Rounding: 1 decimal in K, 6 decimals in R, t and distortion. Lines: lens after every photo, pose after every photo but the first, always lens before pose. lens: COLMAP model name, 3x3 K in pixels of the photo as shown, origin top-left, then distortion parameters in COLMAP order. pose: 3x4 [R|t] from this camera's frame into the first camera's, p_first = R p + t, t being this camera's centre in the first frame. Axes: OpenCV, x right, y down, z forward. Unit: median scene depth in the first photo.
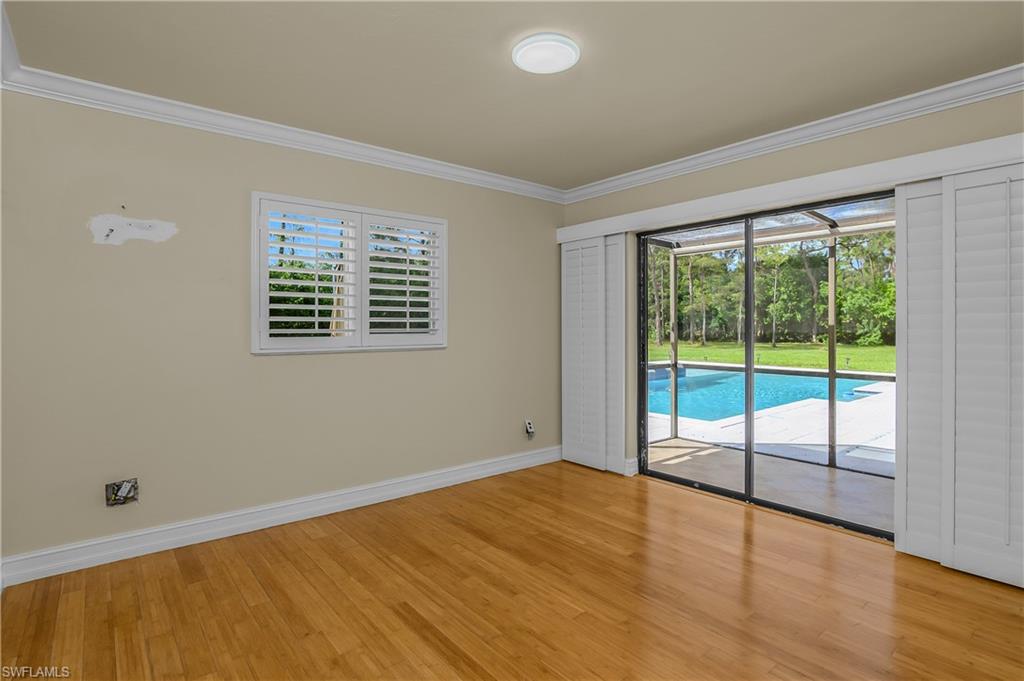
lens RADIAL K [[515.1, 0, 512.0], [0, 515.1, 340.5], [0, 0, 1]] dist [-0.018970, 0.000780]
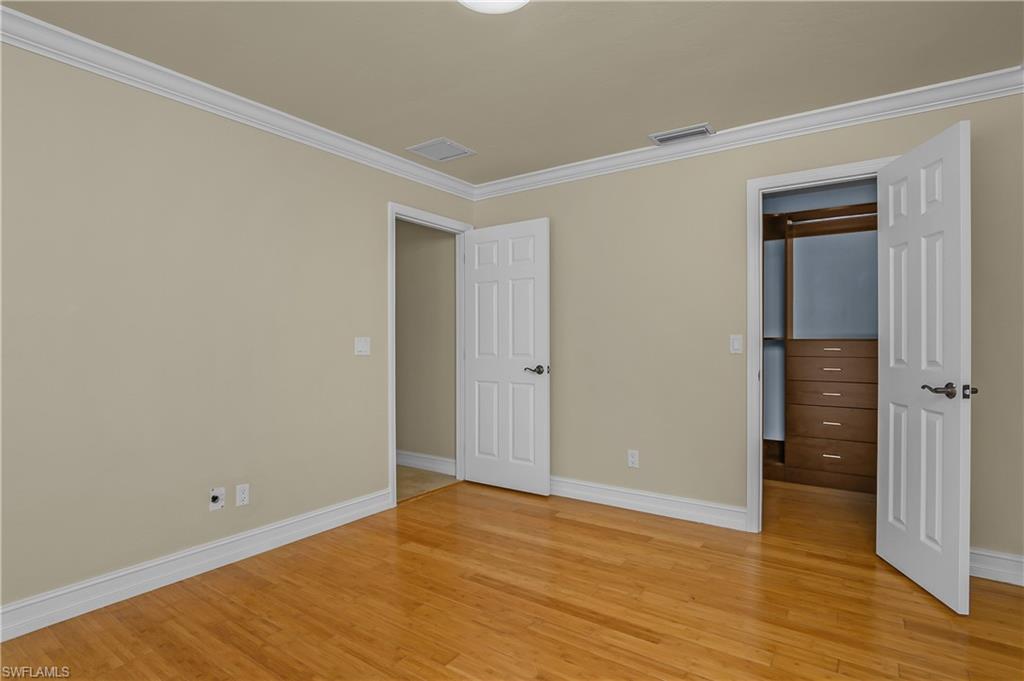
lens RADIAL K [[515.1, 0, 512.0], [0, 515.1, 340.5], [0, 0, 1]] dist [-0.018970, 0.000780]
pose [[-0.964554, 0.002103, -0.263876, 0.266750], [-0.002687, 0.999838, 0.017792, -0.006897], [0.263871, 0.017870, -0.964392, 1.894685]]
